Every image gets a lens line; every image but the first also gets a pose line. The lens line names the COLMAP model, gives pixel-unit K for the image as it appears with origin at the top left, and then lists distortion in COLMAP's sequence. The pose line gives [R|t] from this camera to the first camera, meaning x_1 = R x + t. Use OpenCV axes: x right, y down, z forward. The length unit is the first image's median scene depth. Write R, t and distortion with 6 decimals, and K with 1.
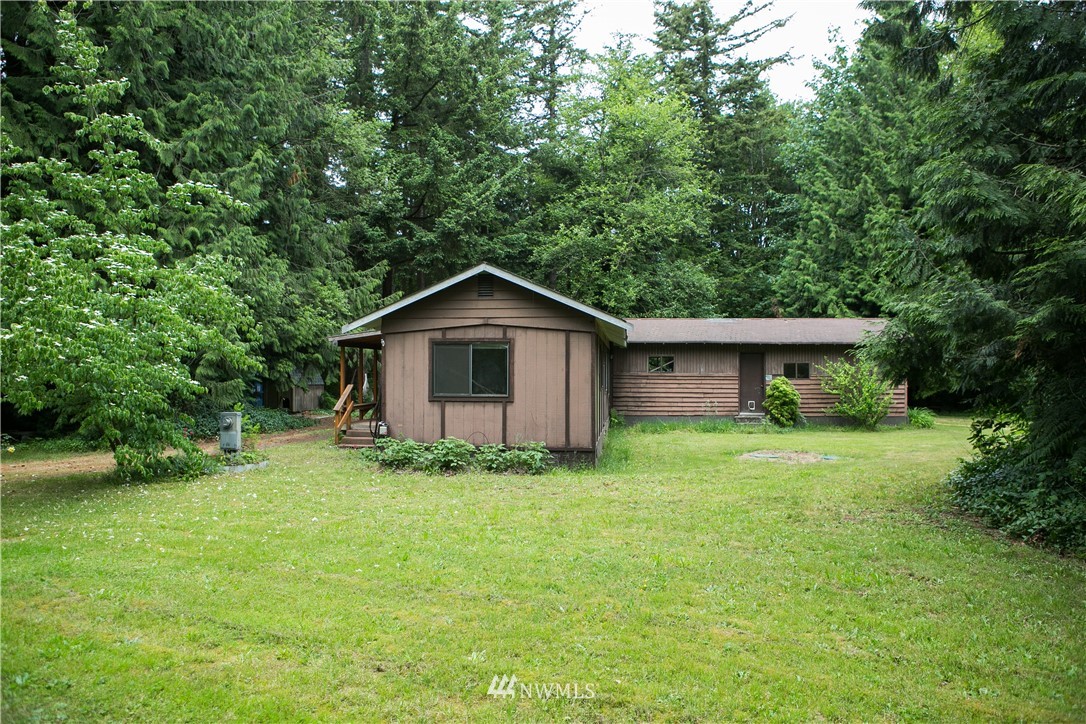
lens RADIAL K [[744.4, 0, 543.0], [0, 744.4, 362.0], [0, 0, 1]] dist [-0.106537, 0.077017]
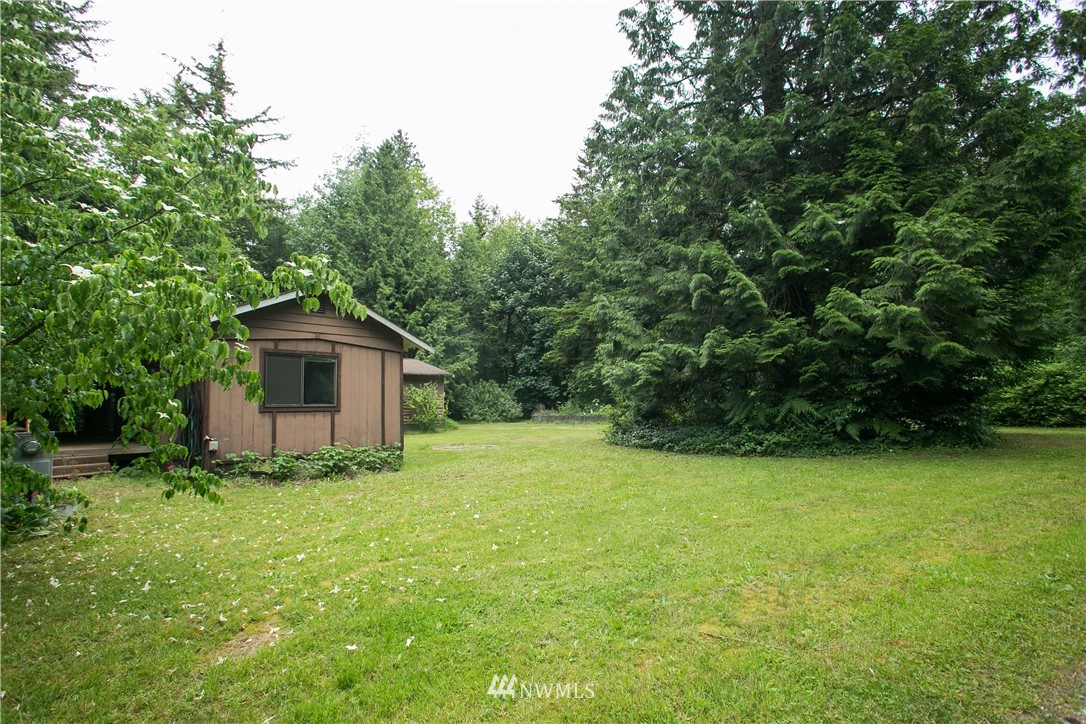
lens RADIAL K [[531.3, 0, 523.4], [0, 531.3, 359.6], [0, 0, 1]] dist [-0.086752, 0.040250]
pose [[0.578425, 0.054773, 0.813895, -0.517299], [0.003612, 0.997561, -0.069700, 0.032767], [-0.815728, 0.043256, 0.576816, 0.321994]]
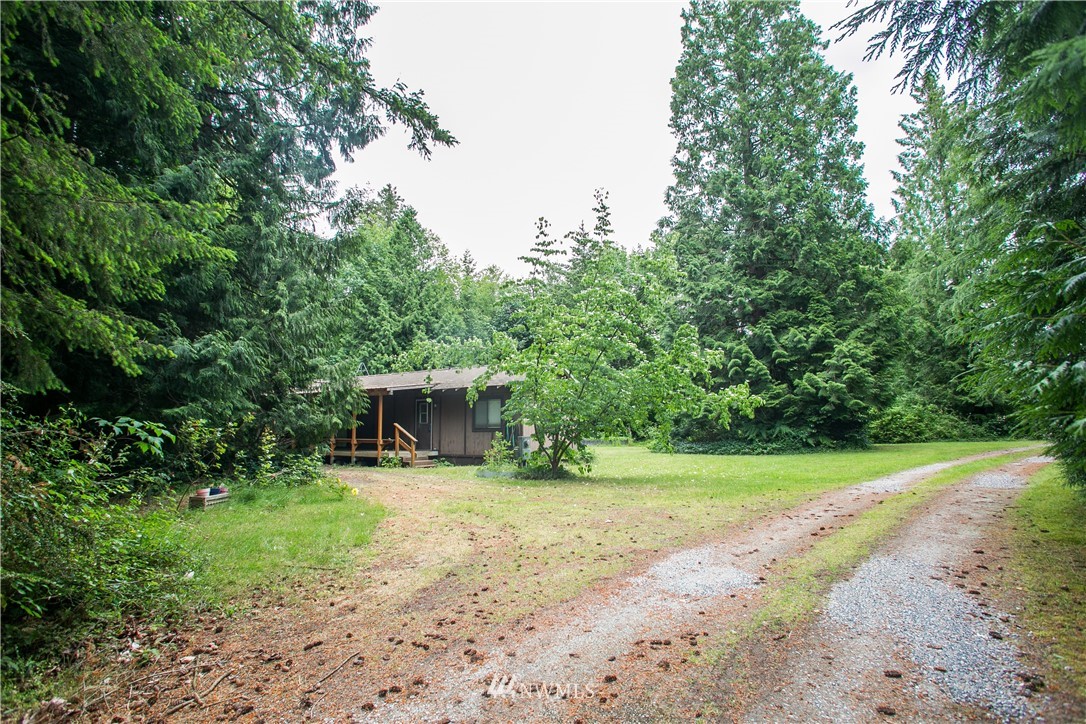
lens RADIAL K [[531.3, 0, 523.4], [0, 531.3, 359.6], [0, 0, 1]] dist [-0.086752, 0.040250]
pose [[0.419957, 0.116826, 0.899993, -1.272442], [-0.007116, 0.992073, -0.125458, 0.042723], [-0.907516, 0.046283, 0.417459, 0.467782]]
